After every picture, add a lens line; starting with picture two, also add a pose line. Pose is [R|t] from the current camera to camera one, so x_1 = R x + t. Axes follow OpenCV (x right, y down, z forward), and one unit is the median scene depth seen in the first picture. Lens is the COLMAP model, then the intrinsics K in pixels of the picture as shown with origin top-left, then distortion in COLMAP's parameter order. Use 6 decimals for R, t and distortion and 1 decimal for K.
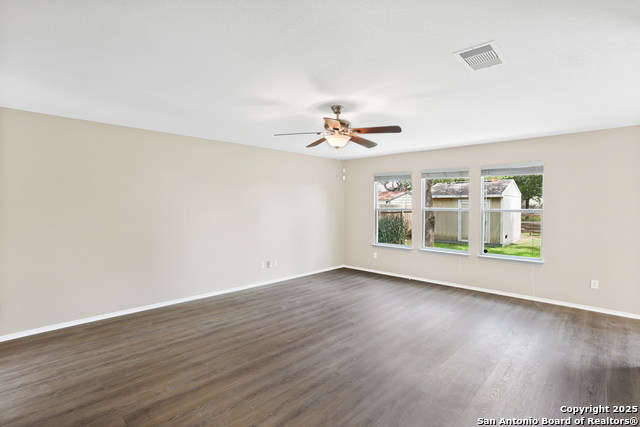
lens RADIAL K [[311.0, 0, 321.4], [0, 311.0, 201.1], [0, 0, 1]] dist [-0.053898, 0.017621]
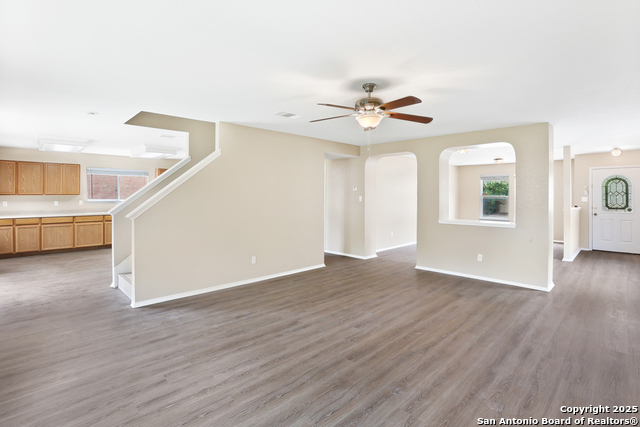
lens RADIAL K [[311.0, 0, 321.4], [0, 311.0, 201.1], [0, 0, 1]] dist [-0.053898, 0.017621]
pose [[-0.999665, -0.005265, 0.025360, 0.167999], [-0.005173, 0.999980, 0.003712, 0.043357], [-0.025379, 0.003580, -0.999671, 1.917184]]
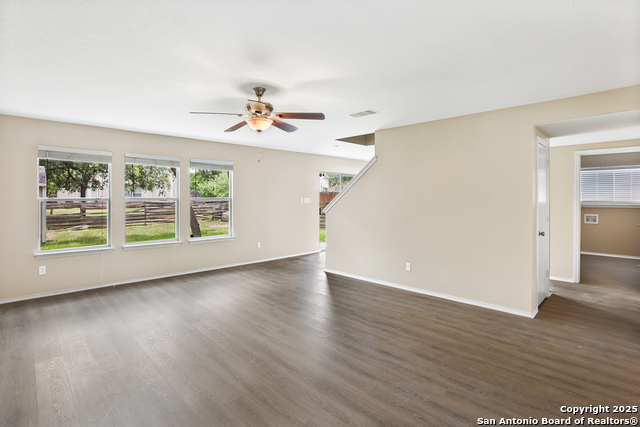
lens RADIAL K [[311.0, 0, 321.4], [0, 311.0, 201.1], [0, 0, 1]] dist [-0.053898, 0.017621]
pose [[0.020933, -0.011465, 0.999715, -0.873660], [-0.016217, 0.999799, 0.011806, 0.028842], [-0.999649, -0.016460, 0.020743, 0.797085]]
